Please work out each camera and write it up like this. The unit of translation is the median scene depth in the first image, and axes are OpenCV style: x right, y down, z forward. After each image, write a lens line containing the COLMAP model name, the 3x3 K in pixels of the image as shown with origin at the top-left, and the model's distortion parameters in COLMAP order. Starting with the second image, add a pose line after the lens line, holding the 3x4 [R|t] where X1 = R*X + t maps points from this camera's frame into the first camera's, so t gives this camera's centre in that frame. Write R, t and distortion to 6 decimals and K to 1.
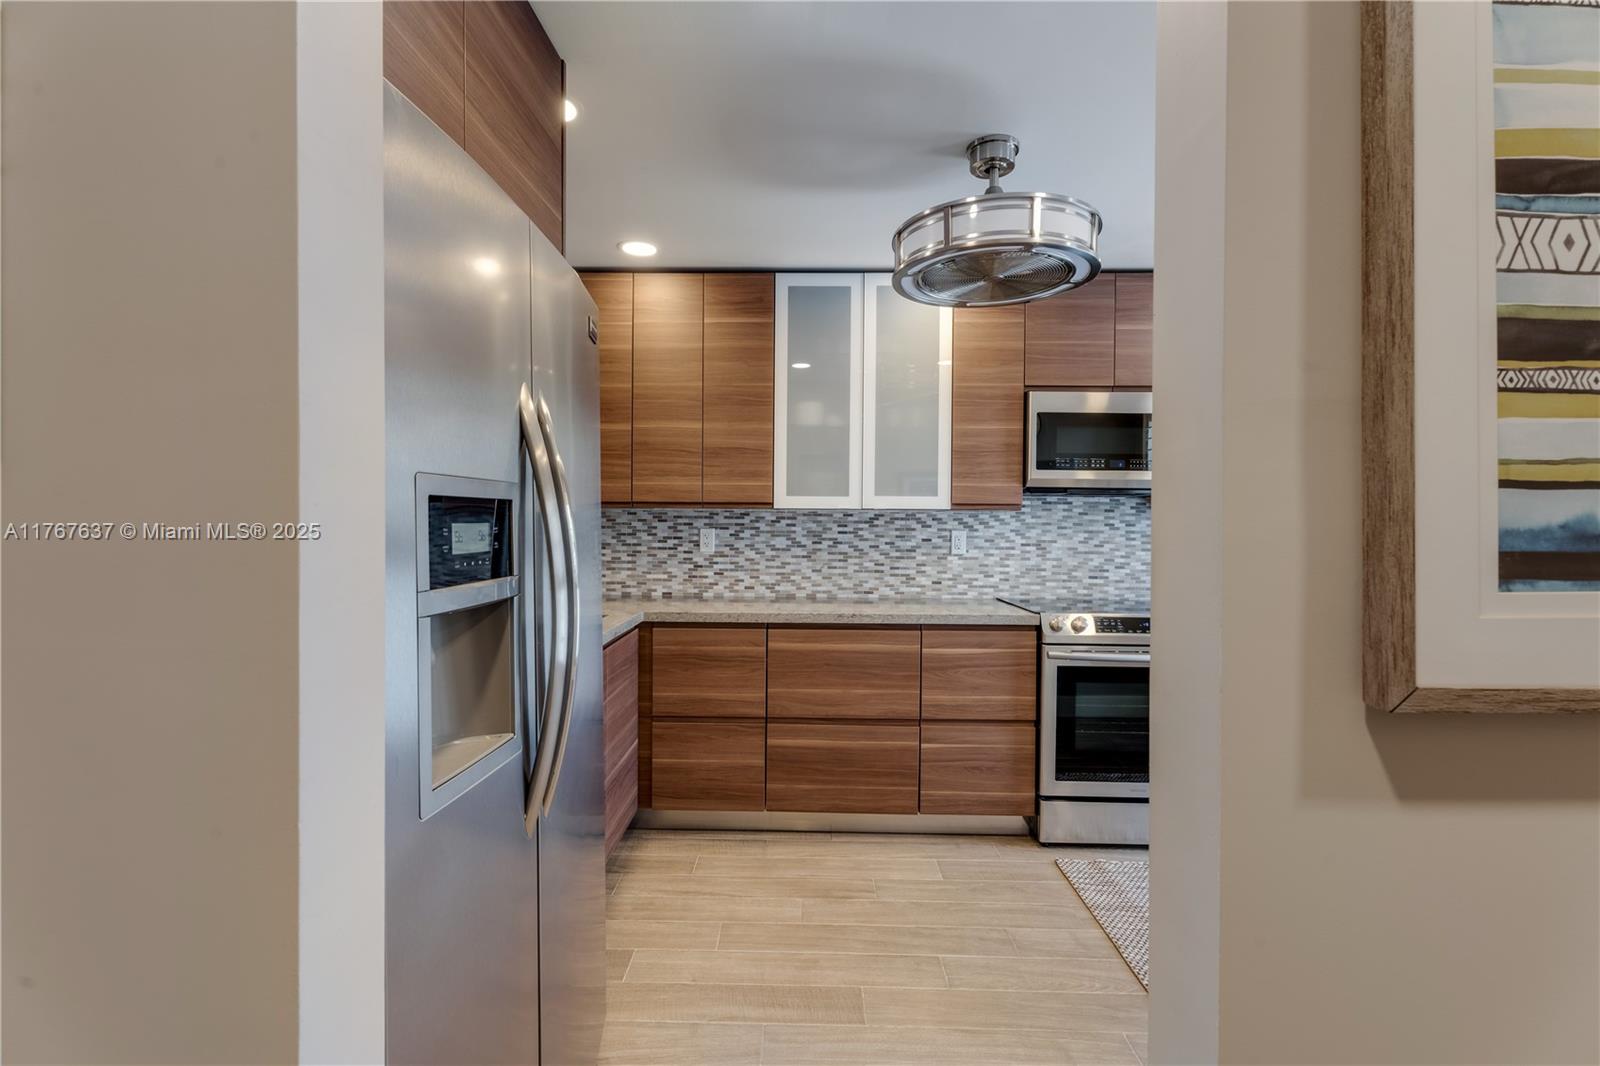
lens RADIAL K [[708.9, 0, 801.9], [0, 708.9, 520.3], [0, 0, 1]] dist [0.002011, -0.001053]
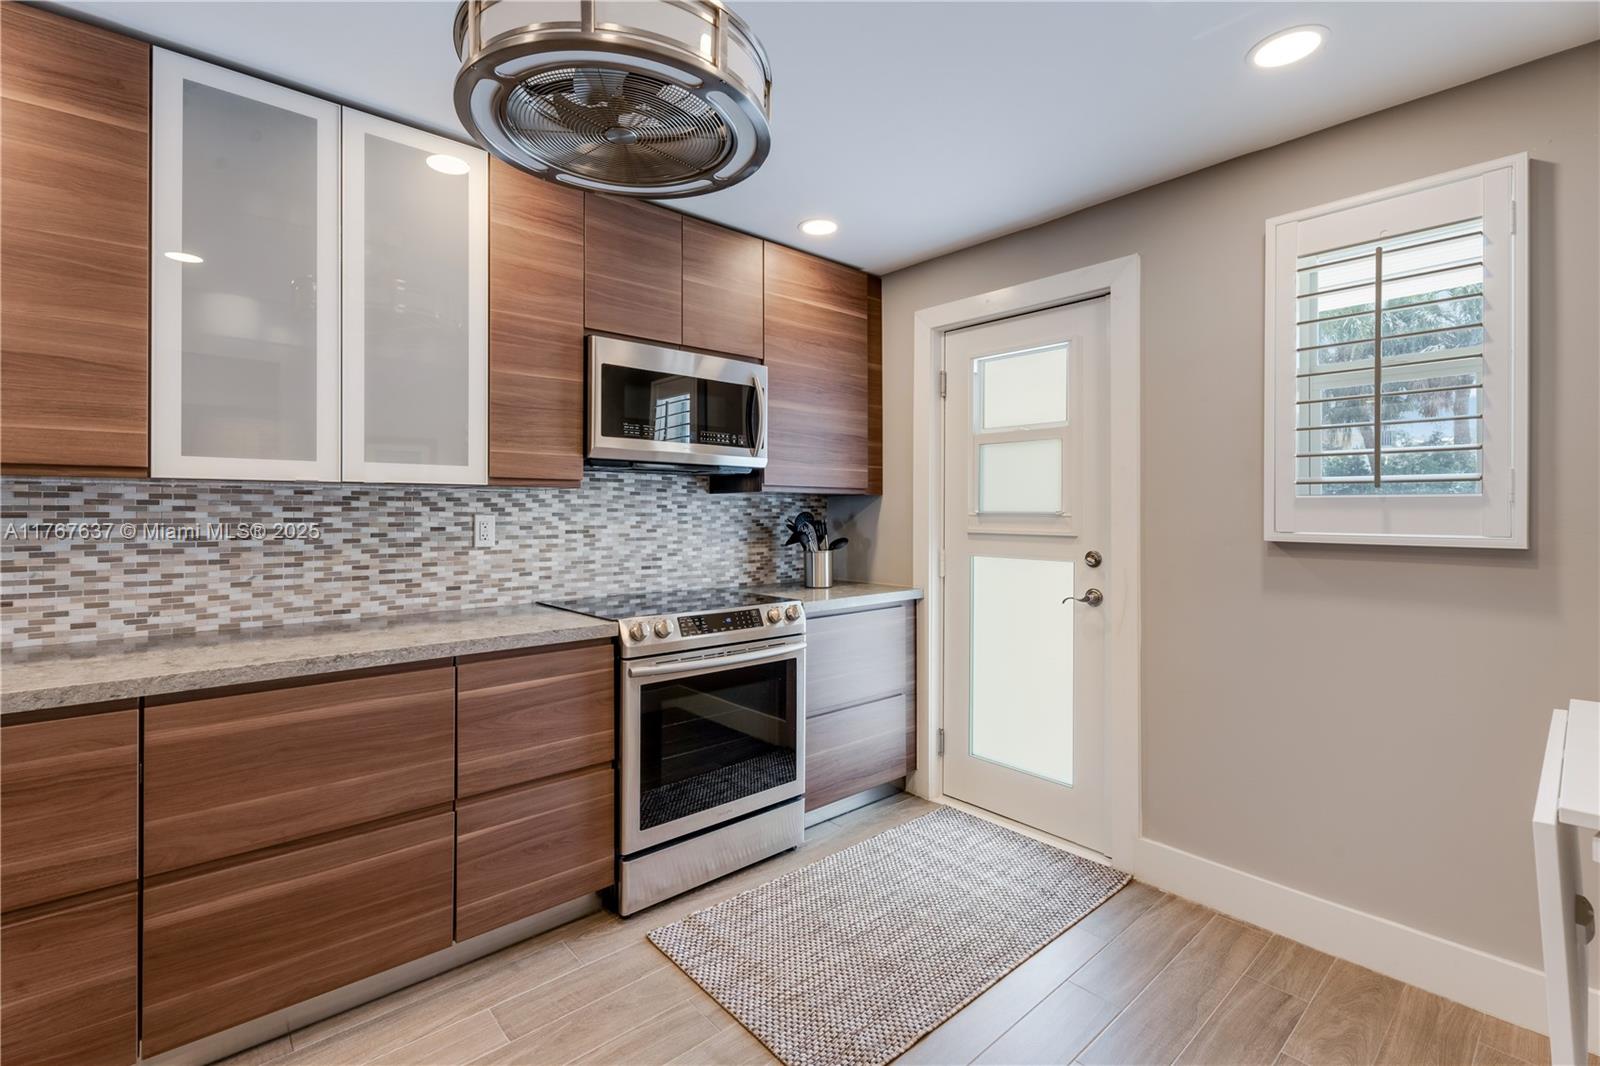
lens RADIAL K [[708.9, 0, 787.5], [0, 708.9, 506.3], [0, 0, 1]] dist [0.002011, -0.001053]
pose [[0.743888, -0.003183, 0.668297, -0.040382], [0.000606, 0.999991, 0.004088, 0.003137], [-0.668304, -0.002636, 0.743883, 0.270840]]
